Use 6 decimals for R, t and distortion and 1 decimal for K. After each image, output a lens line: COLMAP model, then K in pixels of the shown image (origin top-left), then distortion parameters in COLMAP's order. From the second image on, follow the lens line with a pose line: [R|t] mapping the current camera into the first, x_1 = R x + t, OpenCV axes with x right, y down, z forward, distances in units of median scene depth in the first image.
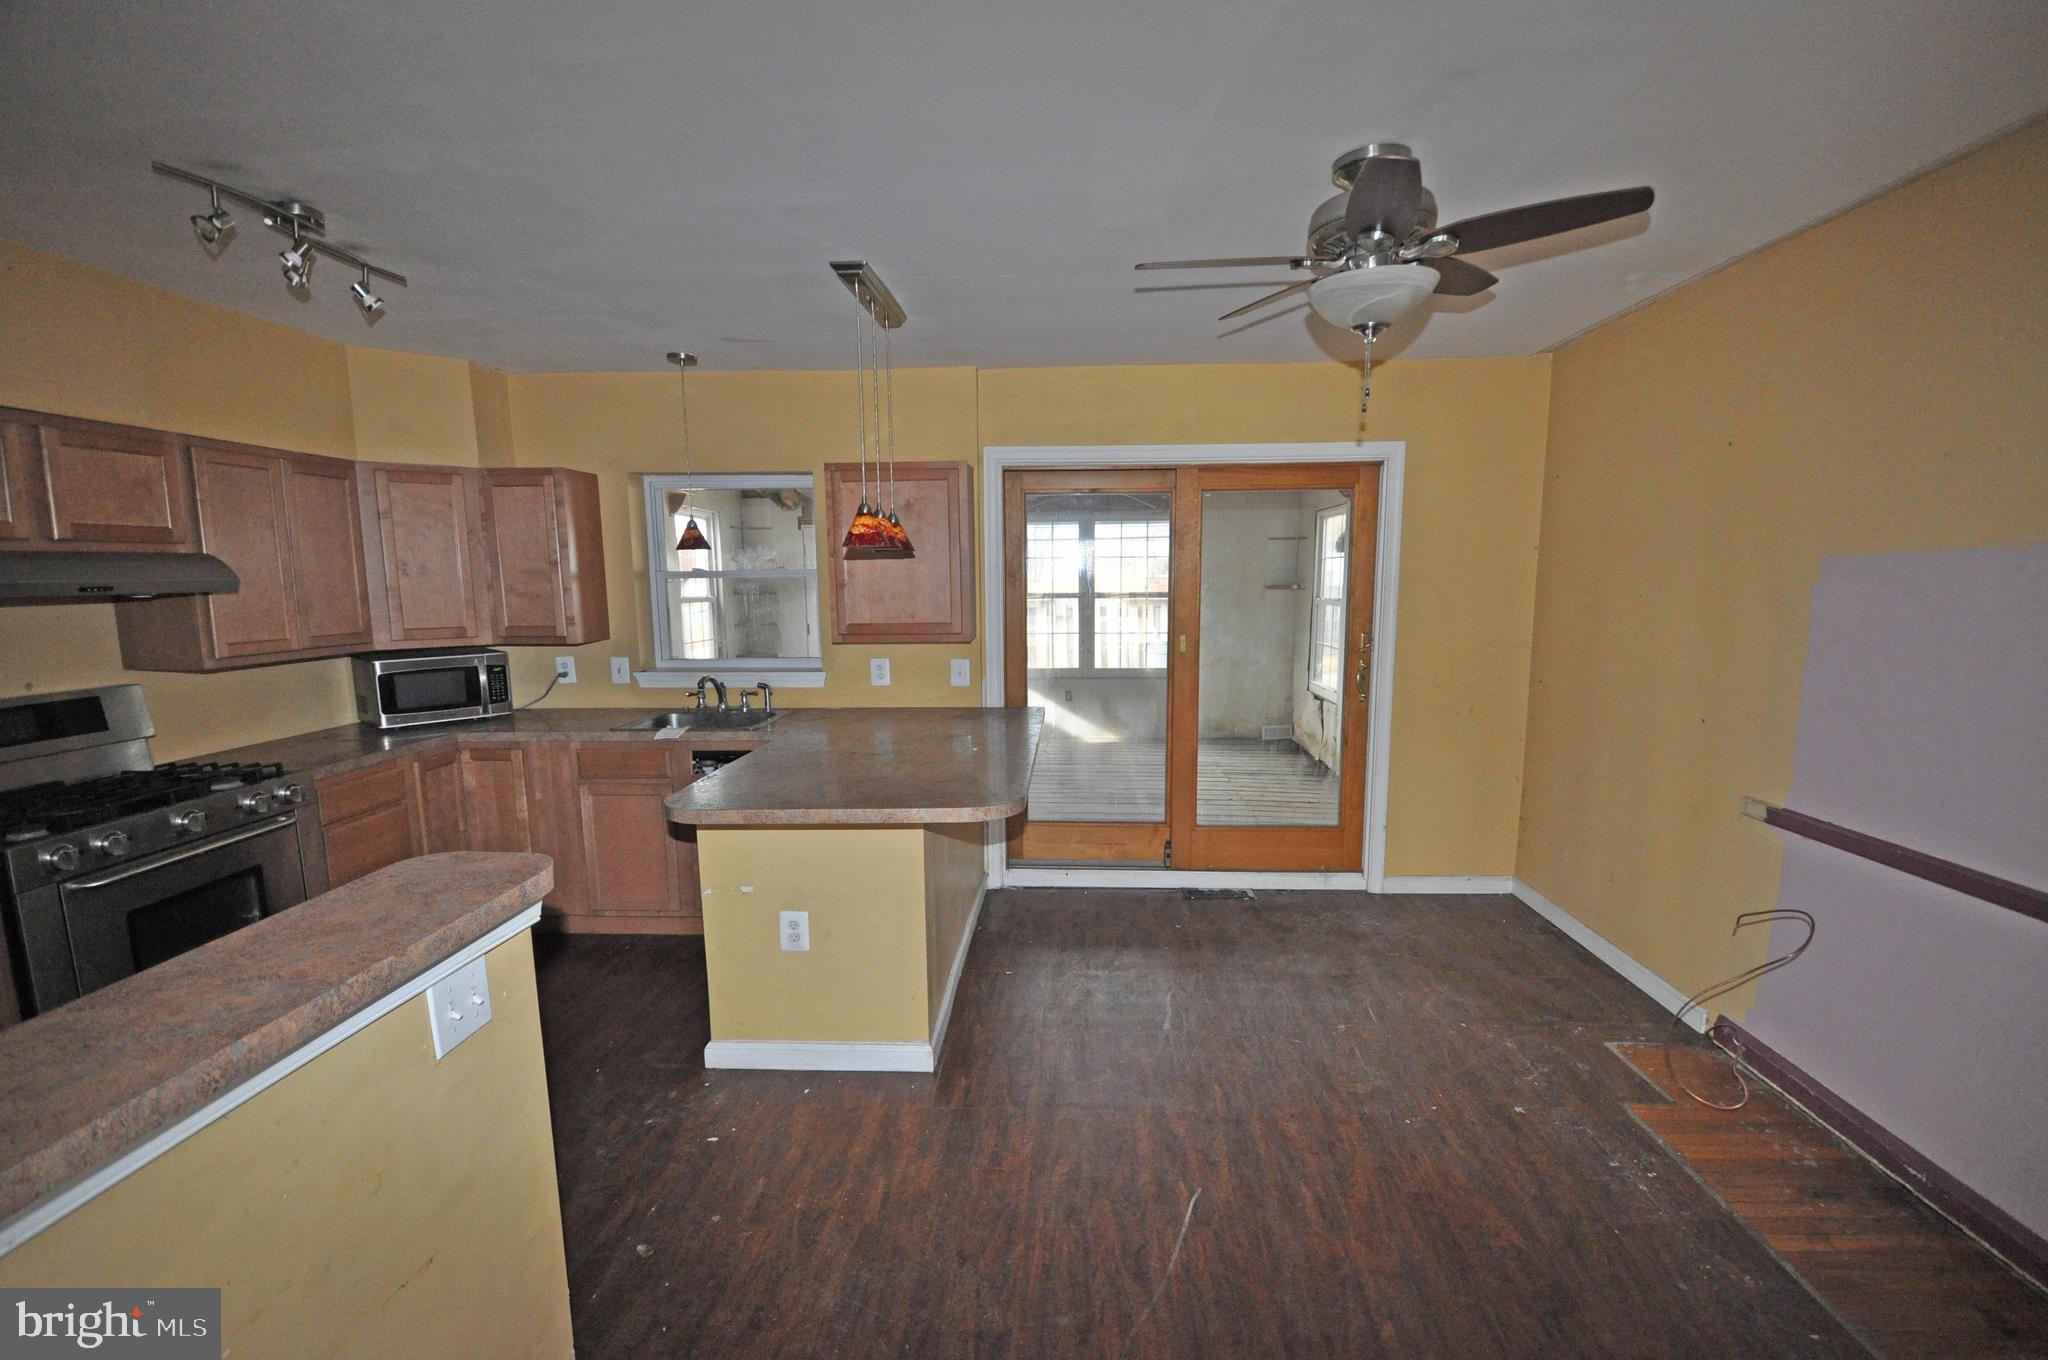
lens RADIAL K [[887.7, 0, 1025.1], [0, 887.7, 704.8], [0, 0, 1]] dist [0.021390, -0.025100]
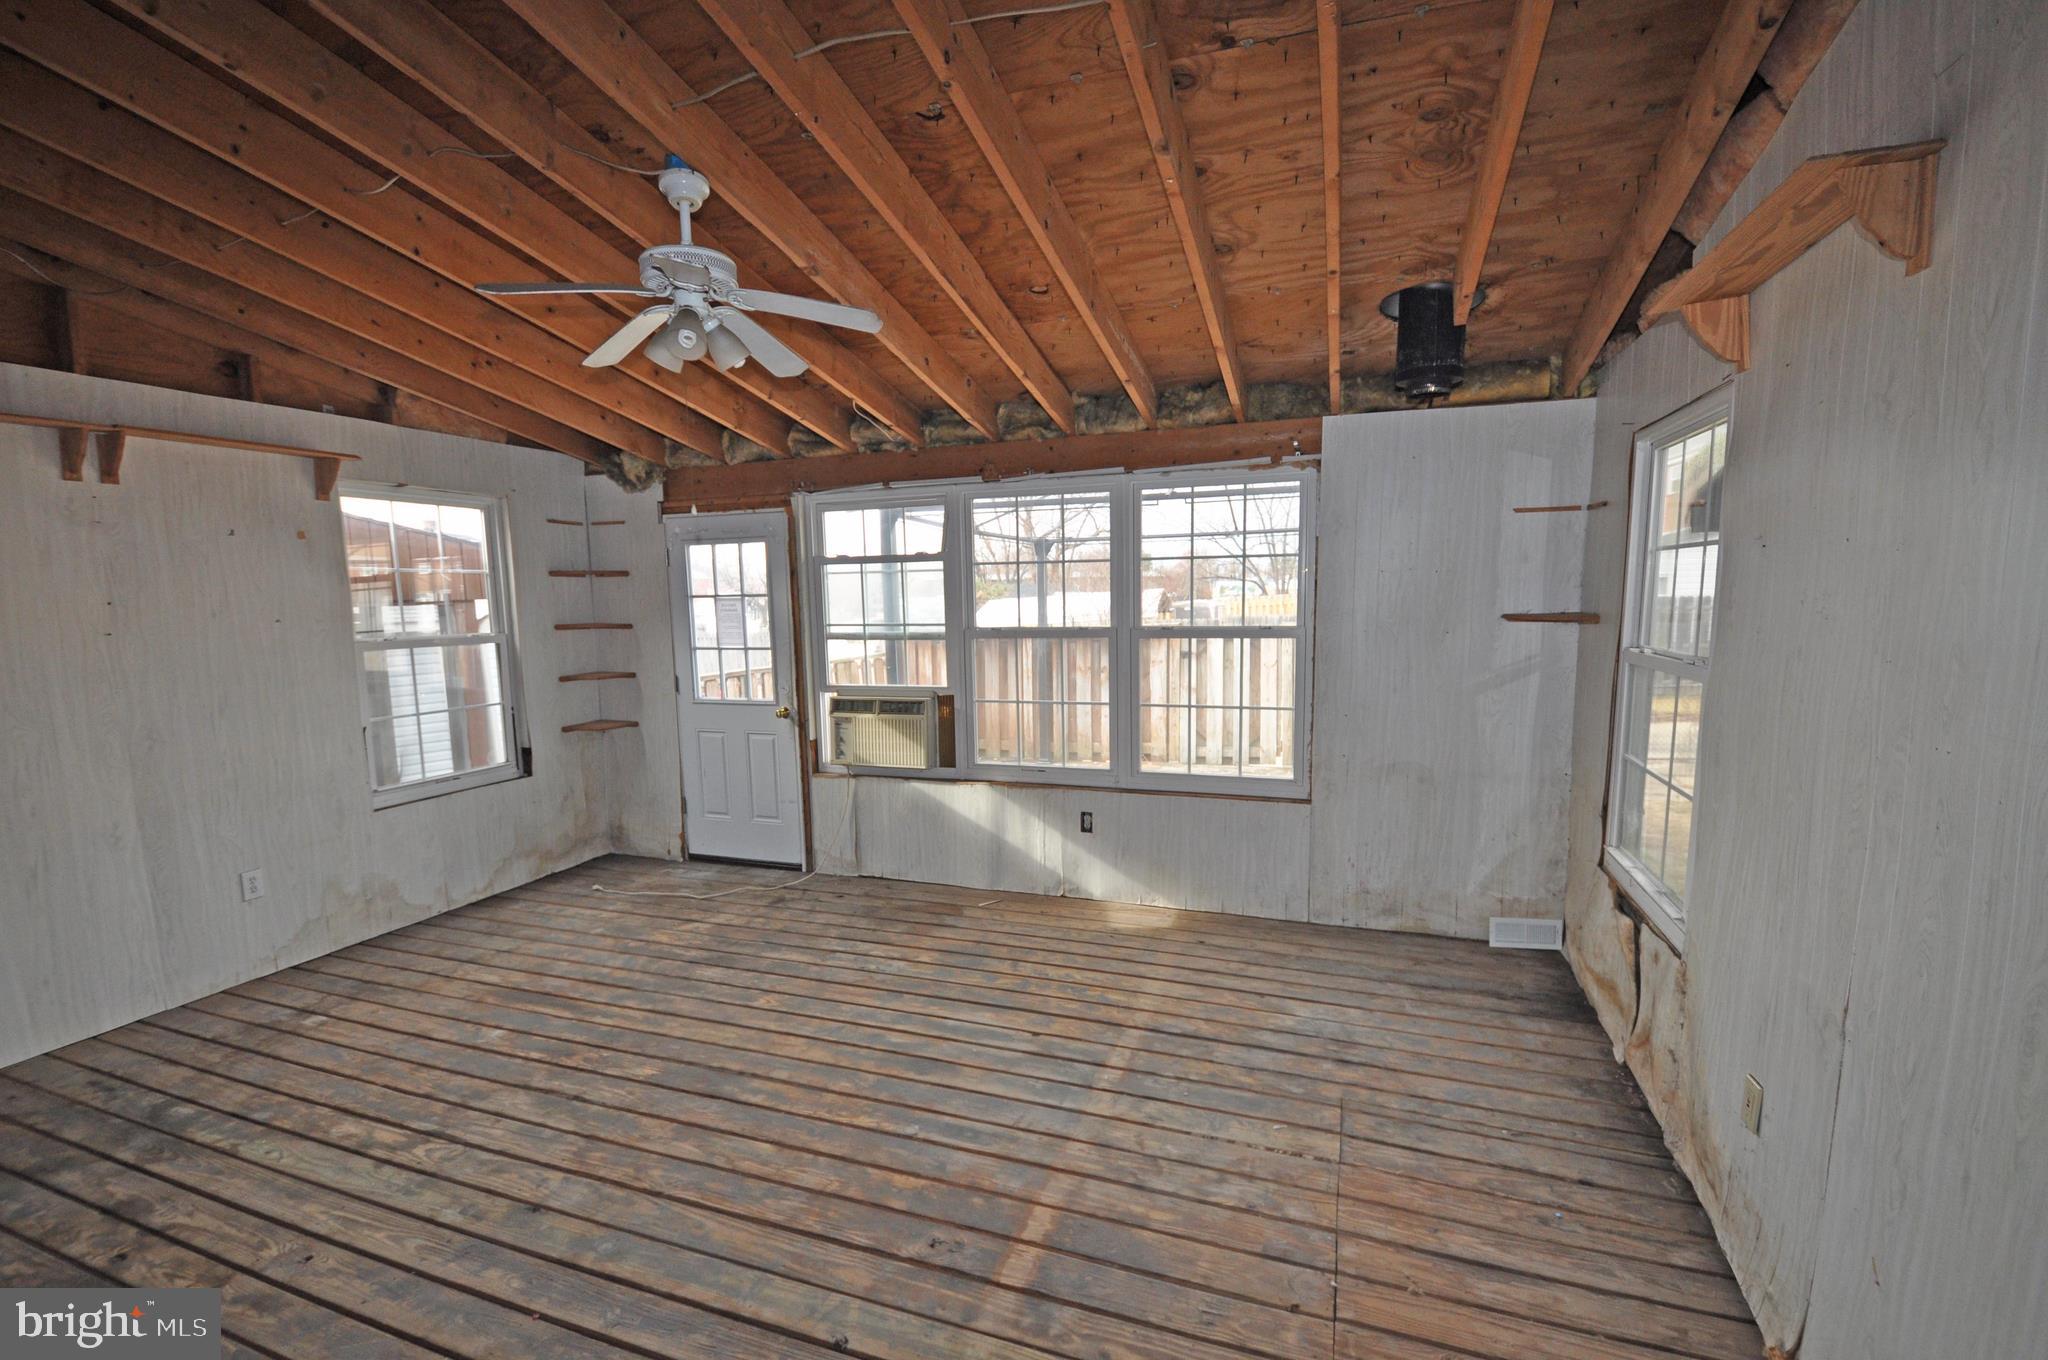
lens RADIAL K [[905.2, 0, 1032.3], [0, 905.2, 705.5], [0, 0, 1]] dist [0.020367, -0.028492]
pose [[0.959548, 0.031387, -0.279788, 0.327994], [-0.036002, 0.999287, -0.011370, -0.144857], [0.279232, 0.020983, 0.959994, 0.950339]]
